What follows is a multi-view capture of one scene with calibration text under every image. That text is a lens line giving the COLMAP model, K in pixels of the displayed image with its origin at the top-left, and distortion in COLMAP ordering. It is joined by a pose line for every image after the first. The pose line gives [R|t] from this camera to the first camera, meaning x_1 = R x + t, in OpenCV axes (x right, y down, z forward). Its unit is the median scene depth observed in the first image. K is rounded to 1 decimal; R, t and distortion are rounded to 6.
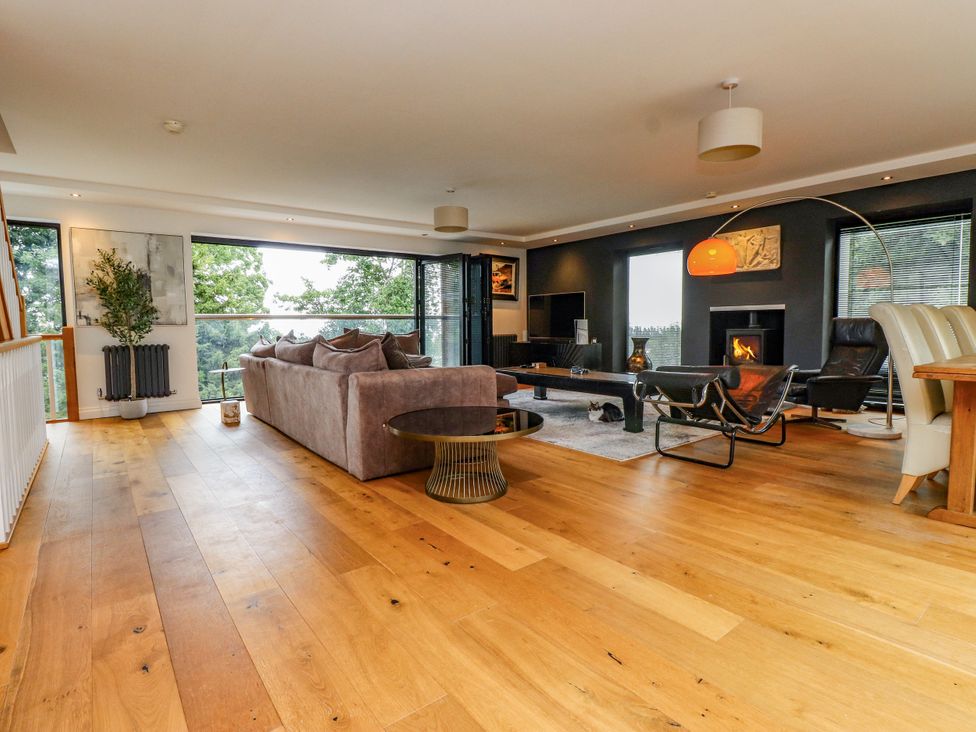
lens RADIAL K [[512.4, 0, 481.4], [0, 512.4, 359.1], [0, 0, 1]] dist [-0.000880, -0.012315]
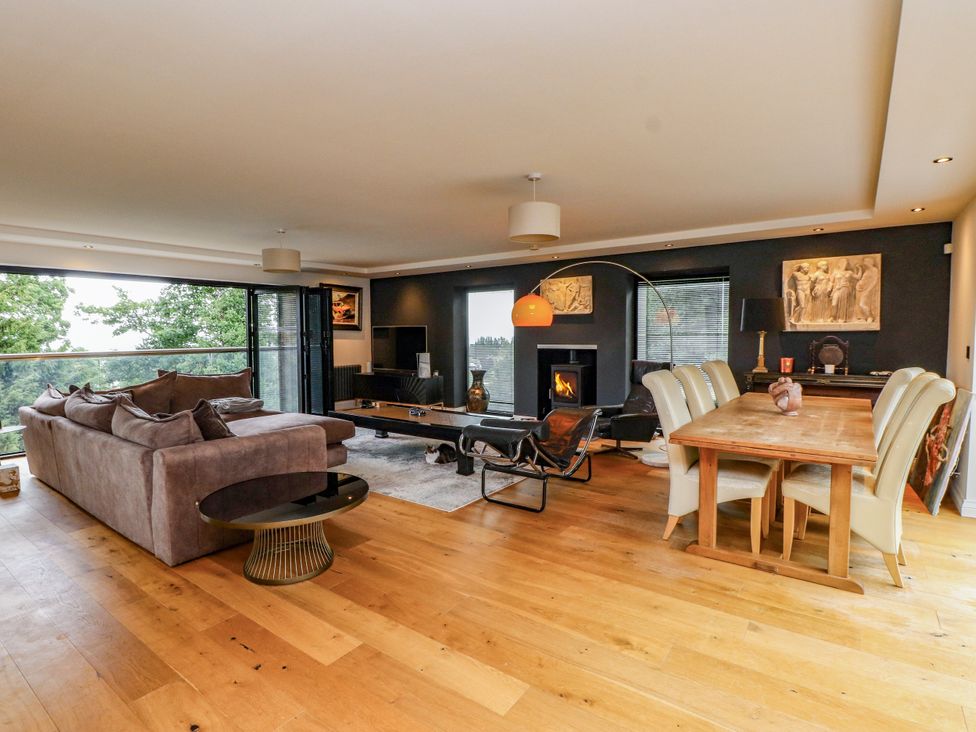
lens RADIAL K [[512.4, 0, 485.6], [0, 512.4, 361.2], [0, 0, 1]] dist [-0.000880, -0.012315]
pose [[0.958553, -0.011979, 0.284662, 0.043881], [0.015996, 0.999803, -0.011791, -0.092640], [-0.284464, 0.015856, 0.958556, -0.038736]]
